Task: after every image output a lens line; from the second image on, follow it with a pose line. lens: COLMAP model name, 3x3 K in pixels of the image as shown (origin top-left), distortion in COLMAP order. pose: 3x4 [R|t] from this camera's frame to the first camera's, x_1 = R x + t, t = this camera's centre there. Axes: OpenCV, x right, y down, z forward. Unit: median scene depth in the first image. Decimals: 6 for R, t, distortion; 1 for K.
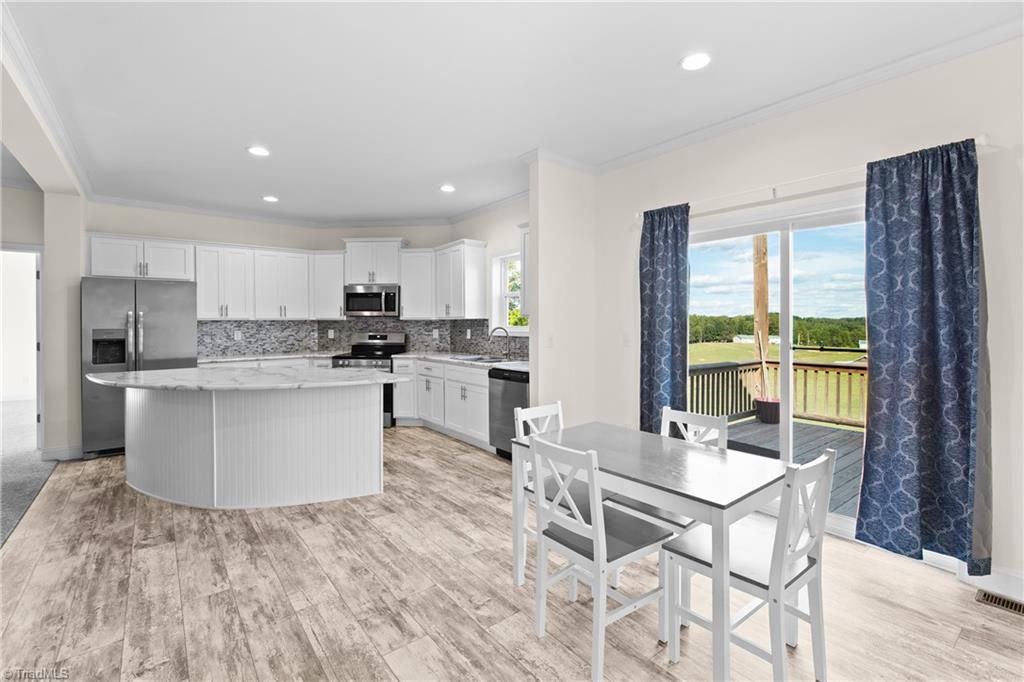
lens RADIAL K [[452.5, 0, 509.9], [0, 452.5, 333.7], [0, 0, 1]] dist [-0.004123, -0.000245]
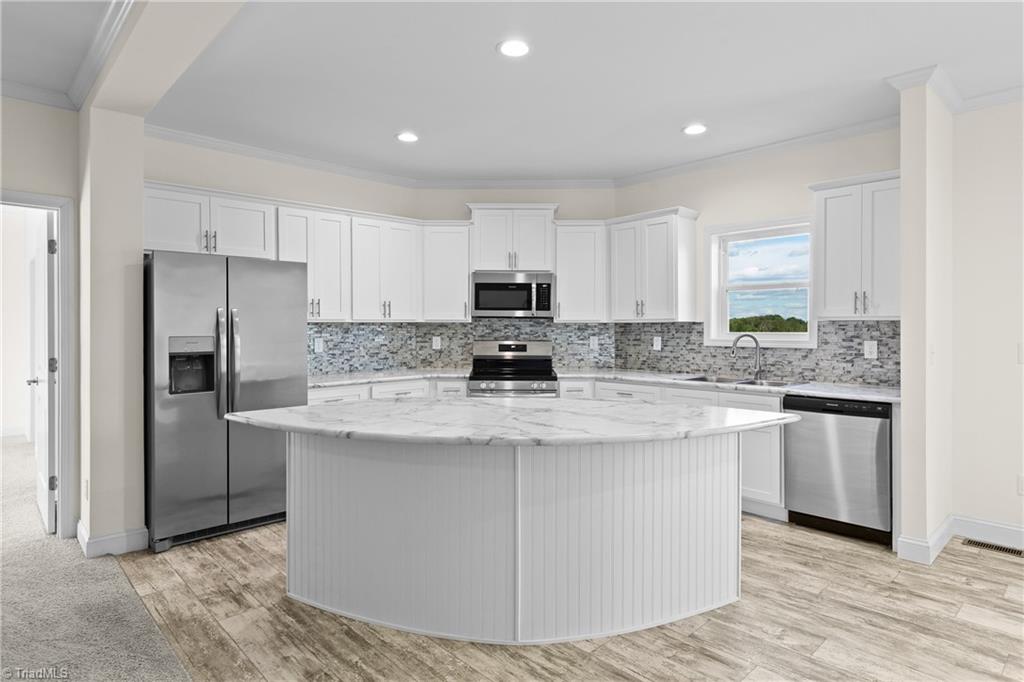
lens RADIAL K [[586.9, 0, 509.8], [0, 586.9, 325.4], [0, 0, 1]] dist [0.024375, -0.000279]
pose [[0.996215, 0.003772, 0.086842, -0.403667], [-0.001523, 0.999662, -0.025955, -0.003413], [-0.086911, 0.025725, 0.995884, 0.117304]]
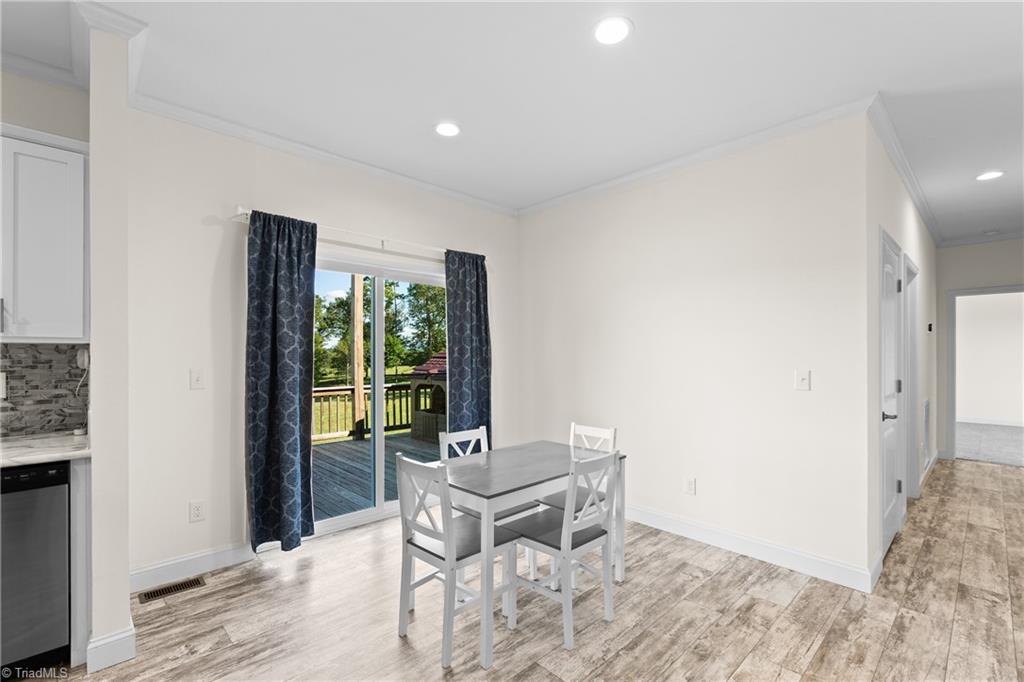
lens RADIAL K [[456.0, 0, 512.4], [0, 456.0, 351.6], [0, 0, 1]] dist [0.003245, 0.000404]
pose [[-0.085453, 0.005799, 0.996325, -0.320507], [0.023600, 0.999714, -0.003795, -0.009932], [-0.996063, 0.023189, -0.085565, 0.395824]]
